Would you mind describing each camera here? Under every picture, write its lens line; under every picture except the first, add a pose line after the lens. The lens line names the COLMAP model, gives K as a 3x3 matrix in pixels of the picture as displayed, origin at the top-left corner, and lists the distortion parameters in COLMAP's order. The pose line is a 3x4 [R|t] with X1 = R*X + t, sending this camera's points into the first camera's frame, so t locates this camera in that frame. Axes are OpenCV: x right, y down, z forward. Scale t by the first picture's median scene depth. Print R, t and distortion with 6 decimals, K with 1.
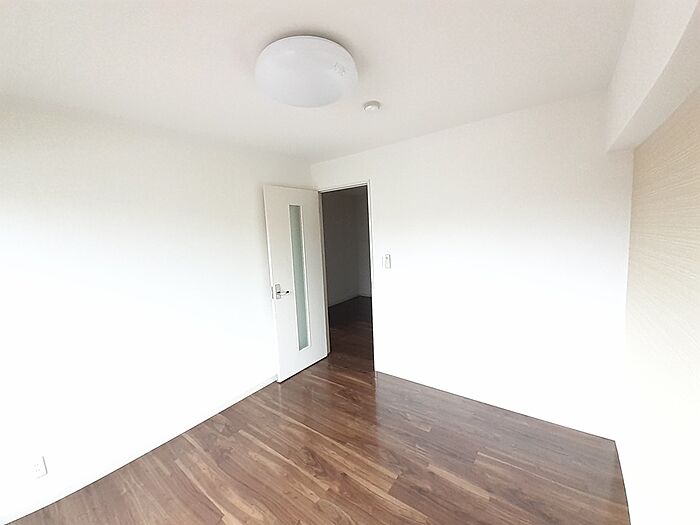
lens RADIAL K [[281.0, 0, 347.9], [0, 281.0, 265.9], [0, 0, 1]] dist [-0.001844, -0.000447]
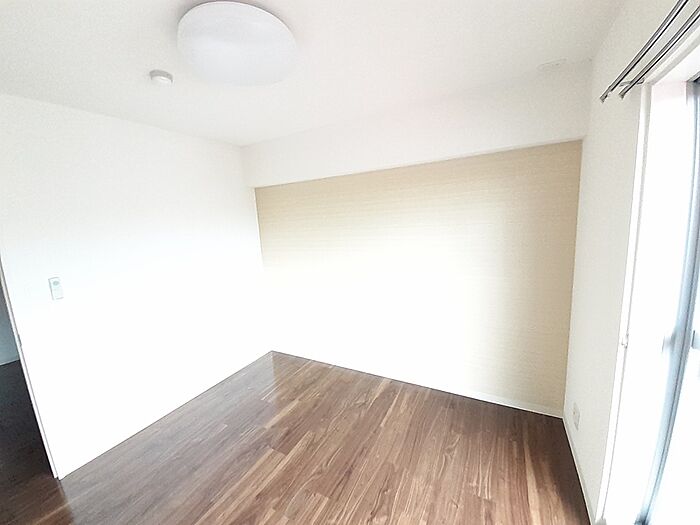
lens RADIAL K [[281.0, 0, 349.0], [0, 281.0, 263.3], [0, 0, 1]] dist [-0.001844, -0.000447]
pose [[-0.129069, -0.105384, 0.986020, -0.810466], [0.196601, 0.971880, 0.129607, -0.031840], [-0.971951, 0.210581, -0.104721, 0.627621]]
